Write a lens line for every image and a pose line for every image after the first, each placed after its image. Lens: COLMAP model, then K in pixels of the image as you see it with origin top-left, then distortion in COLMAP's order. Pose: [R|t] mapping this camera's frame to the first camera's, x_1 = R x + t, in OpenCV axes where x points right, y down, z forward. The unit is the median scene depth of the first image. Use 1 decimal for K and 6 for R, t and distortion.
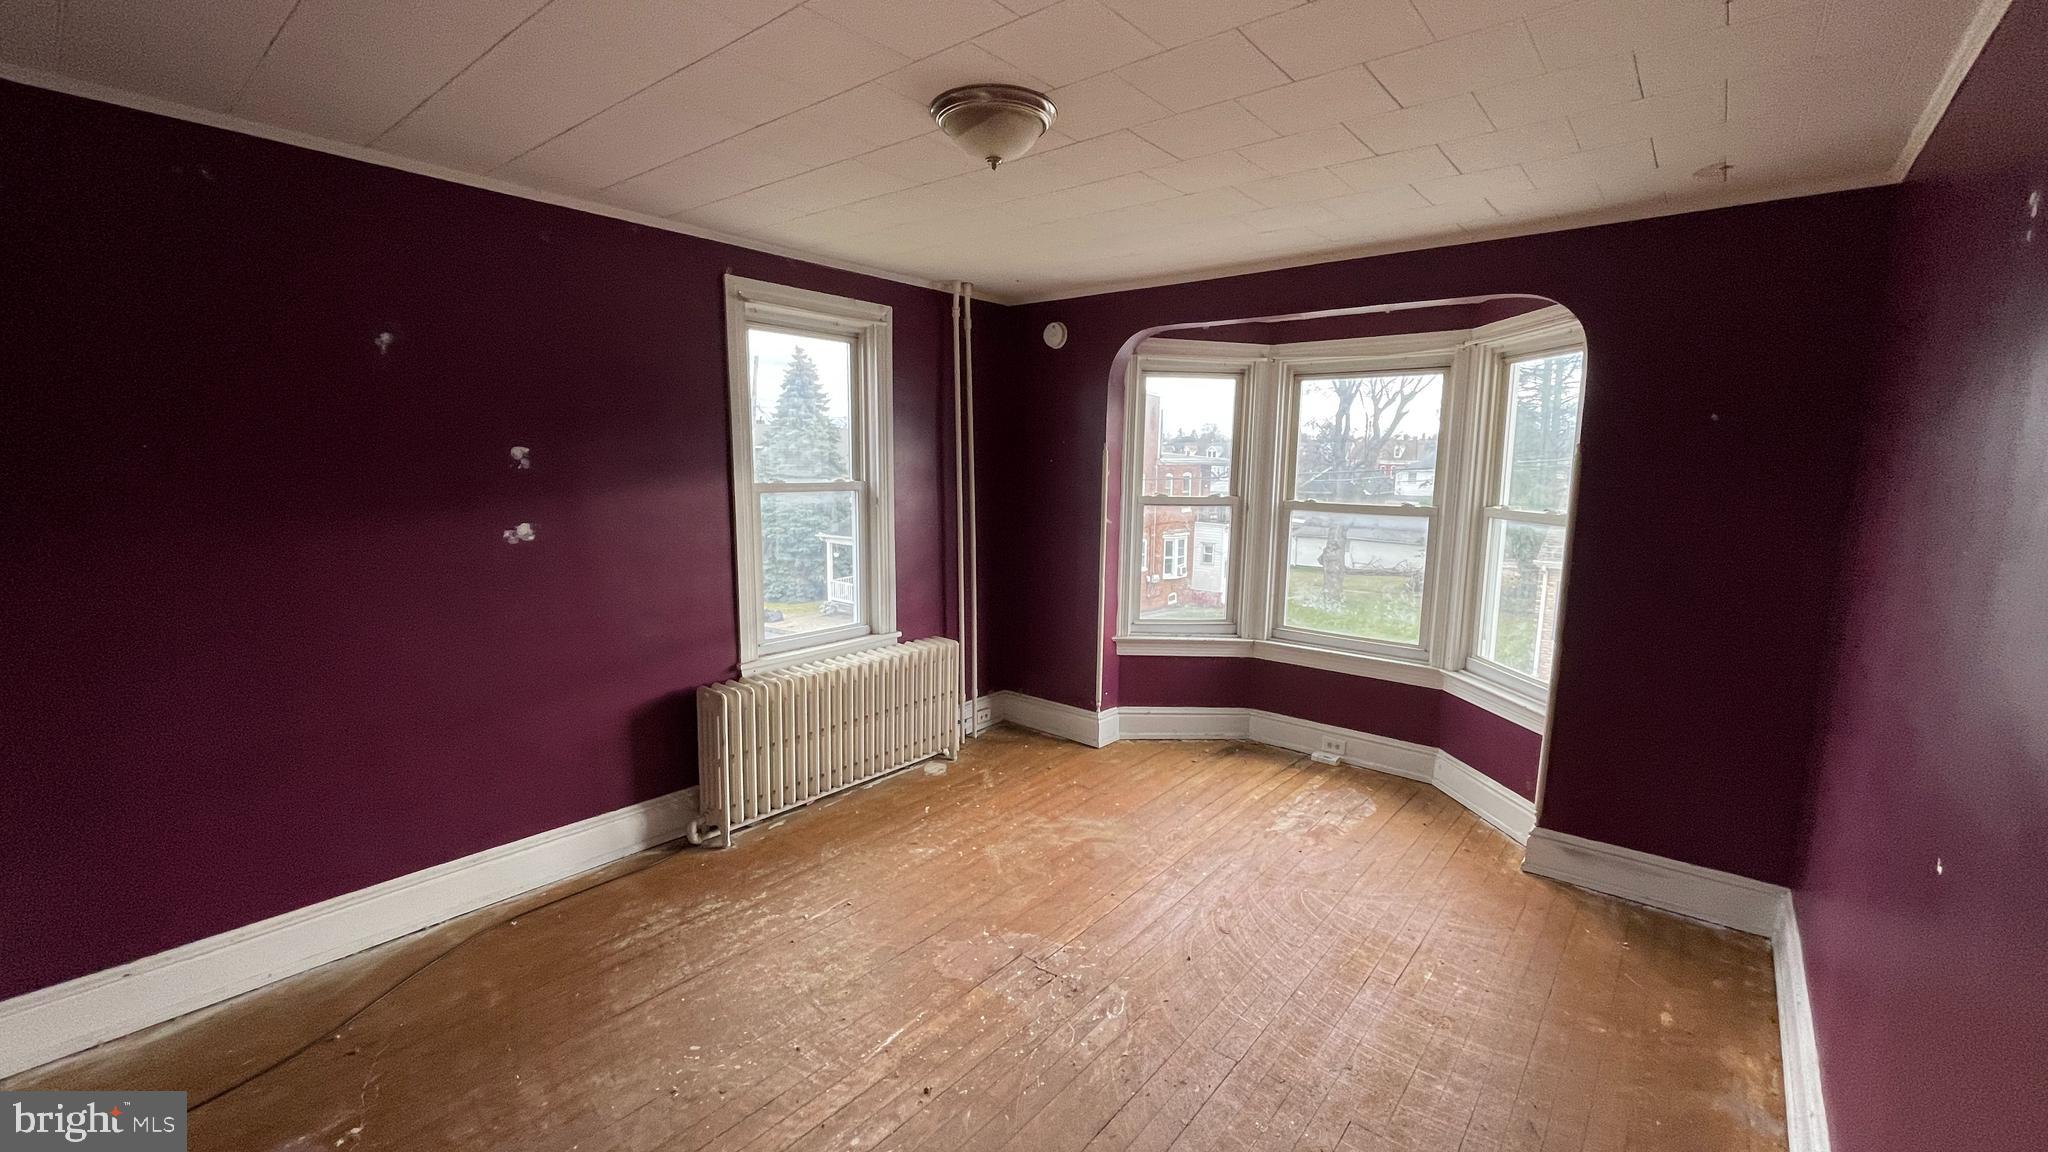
lens RADIAL K [[827.0, 0, 1013.6], [0, 827.0, 580.4], [0, 0, 1]] dist [-0.002816, 0.000543]
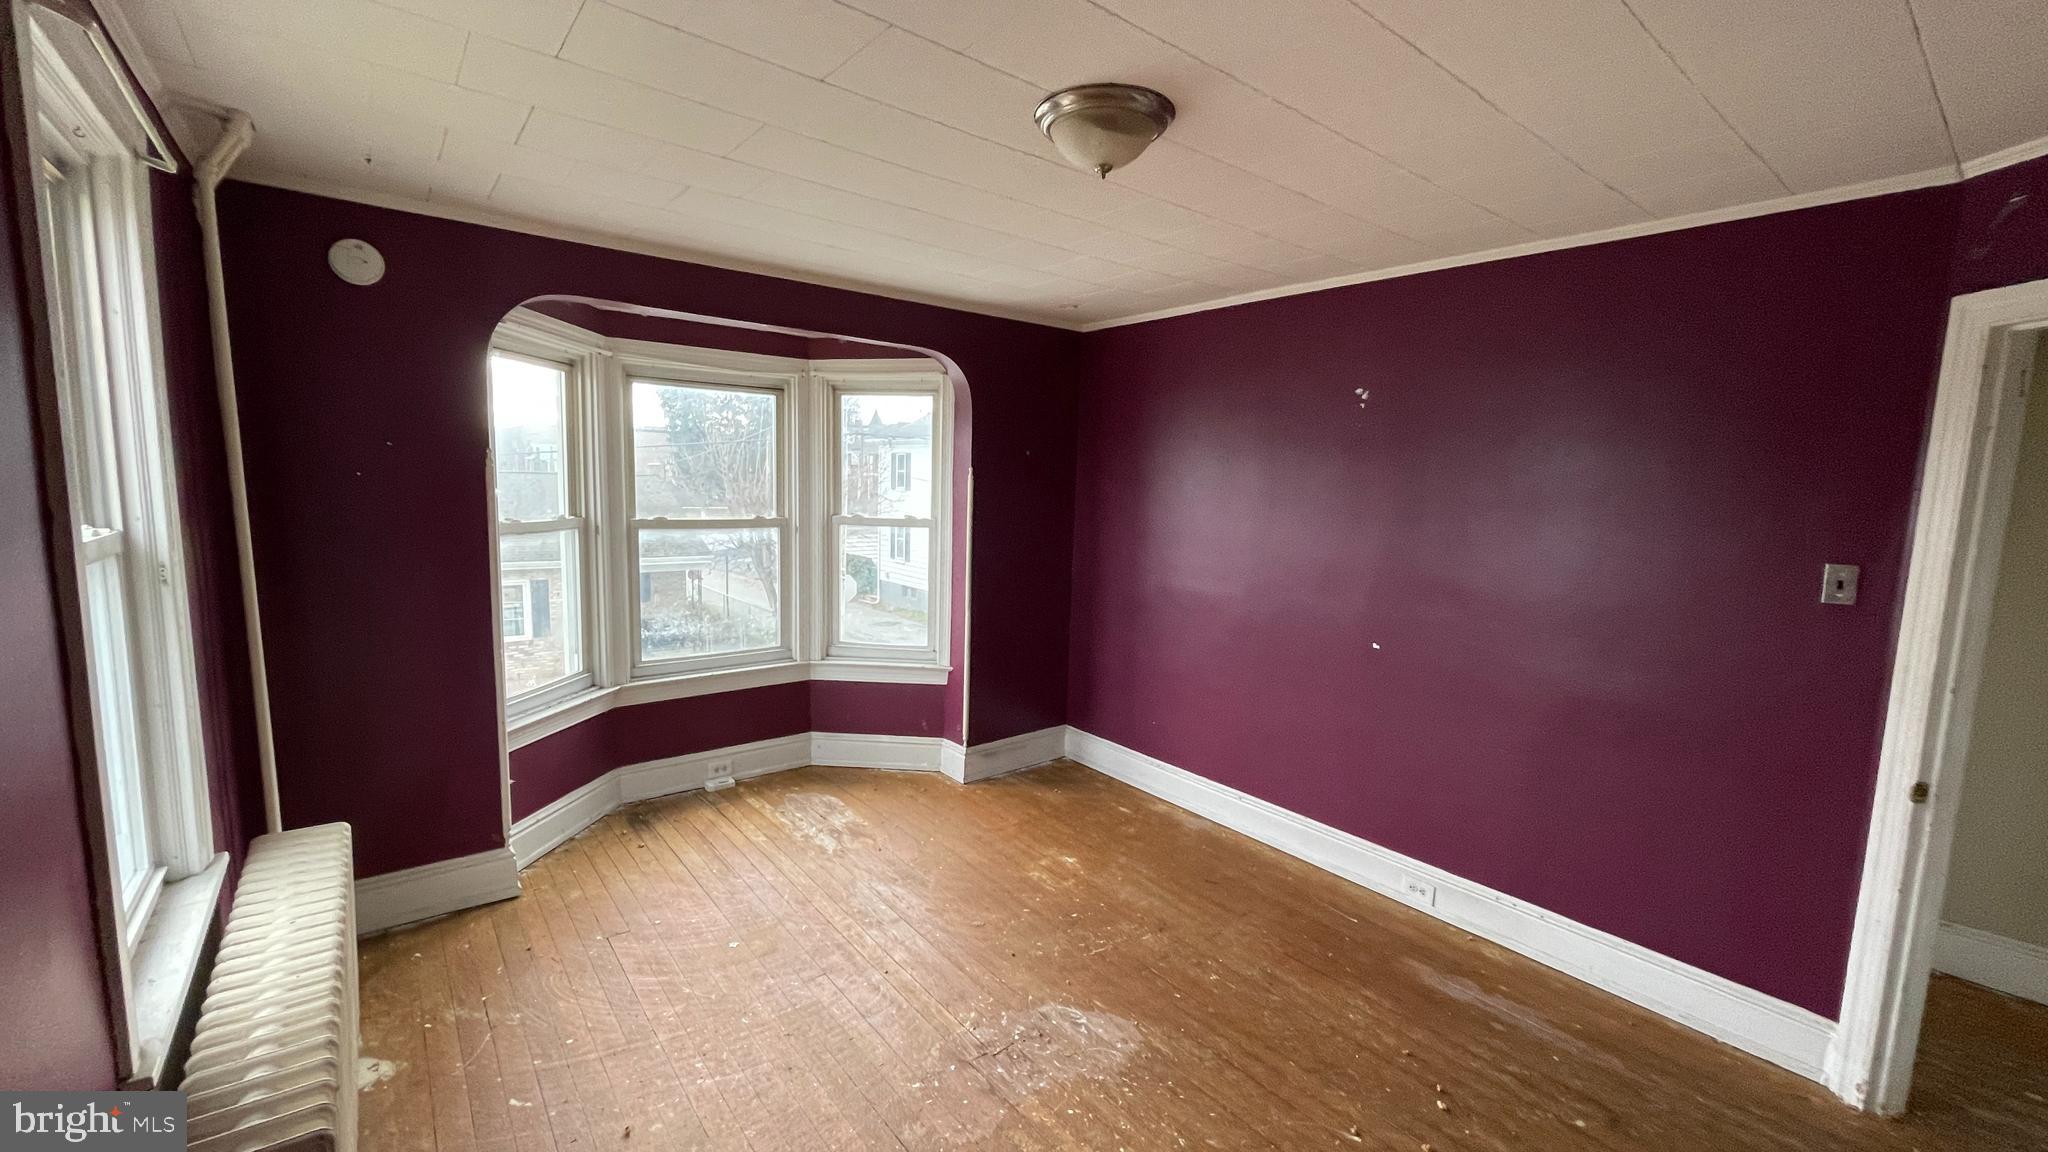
lens RADIAL K [[827.0, 0, 1022.5], [0, 827.0, 569.8], [0, 0, 1]] dist [-0.002816, 0.000543]
pose [[0.185257, -0.113215, 0.976147, -0.489500], [0.122932, 0.988208, 0.091284, -0.078794], [-0.974971, 0.103088, 0.196990, 0.469804]]
